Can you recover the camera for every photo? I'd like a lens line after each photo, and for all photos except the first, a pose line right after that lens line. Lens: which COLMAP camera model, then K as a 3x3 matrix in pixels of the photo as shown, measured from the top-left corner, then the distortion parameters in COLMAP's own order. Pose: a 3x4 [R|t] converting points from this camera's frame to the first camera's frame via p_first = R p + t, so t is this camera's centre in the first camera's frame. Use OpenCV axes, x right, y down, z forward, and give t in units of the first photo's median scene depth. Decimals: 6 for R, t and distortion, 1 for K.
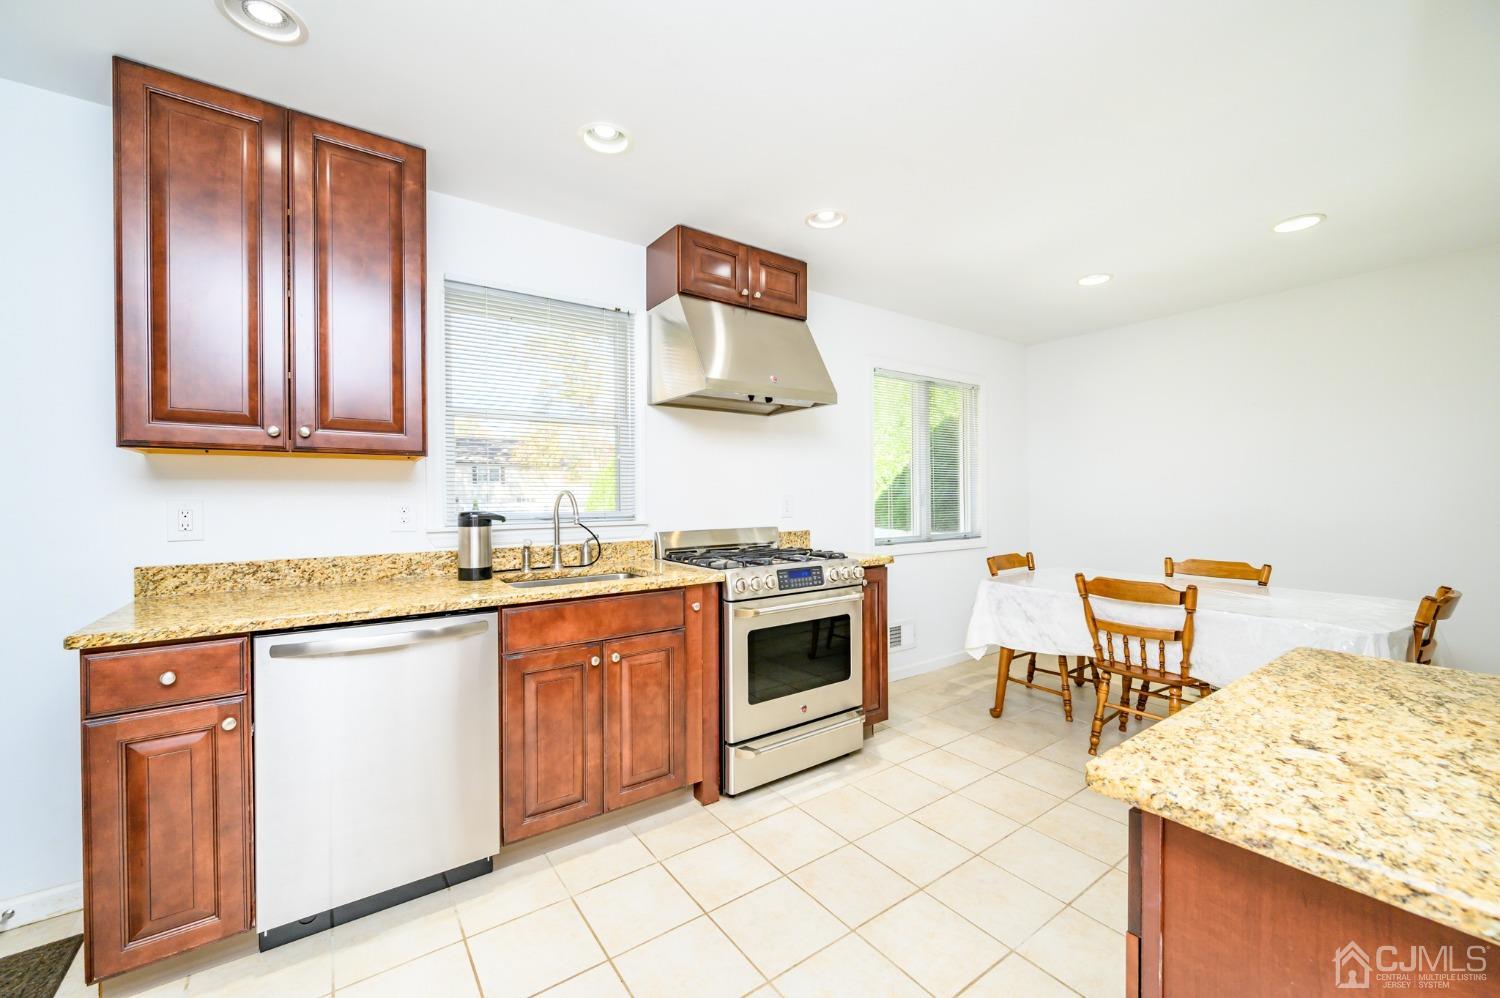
lens RADIAL K [[591.9, 0, 747.1], [0, 591.9, 496.4], [0, 0, 1]] dist [-0.001371, -0.000964]
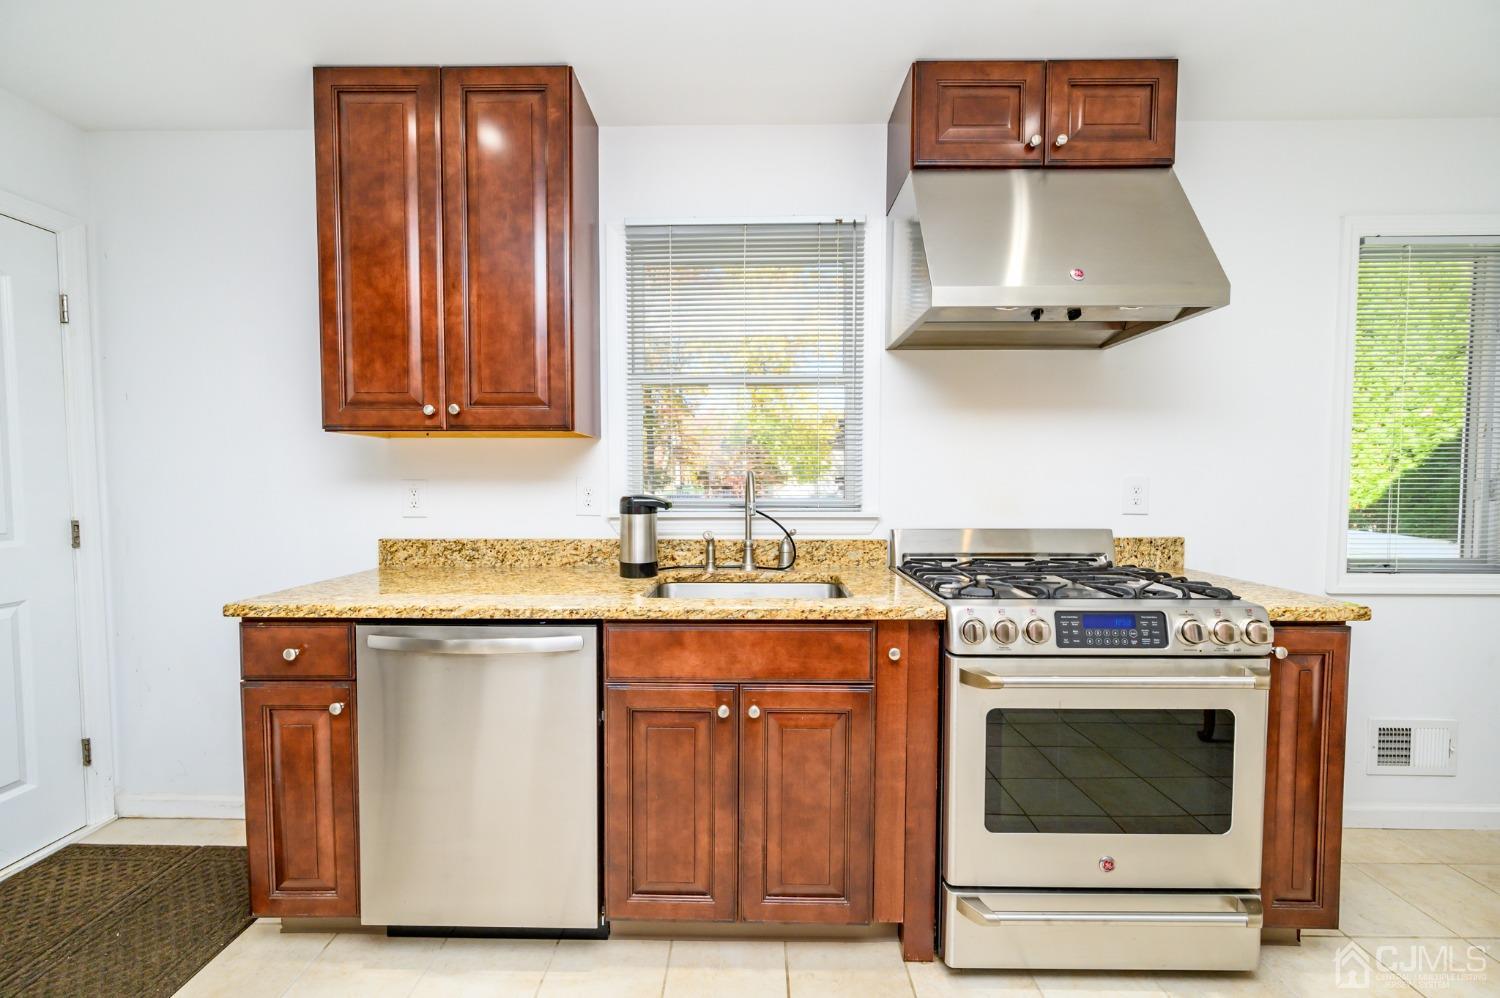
lens RADIAL K [[591.9, 0, 748.7], [0, 591.9, 501.2], [0, 0, 1]] dist [-0.001371, -0.000964]
pose [[0.802696, 0.029836, -0.595642, 0.158163], [-0.004961, 0.999047, 0.043357, -0.003451], [0.596368, -0.031848, 0.802079, 0.398313]]
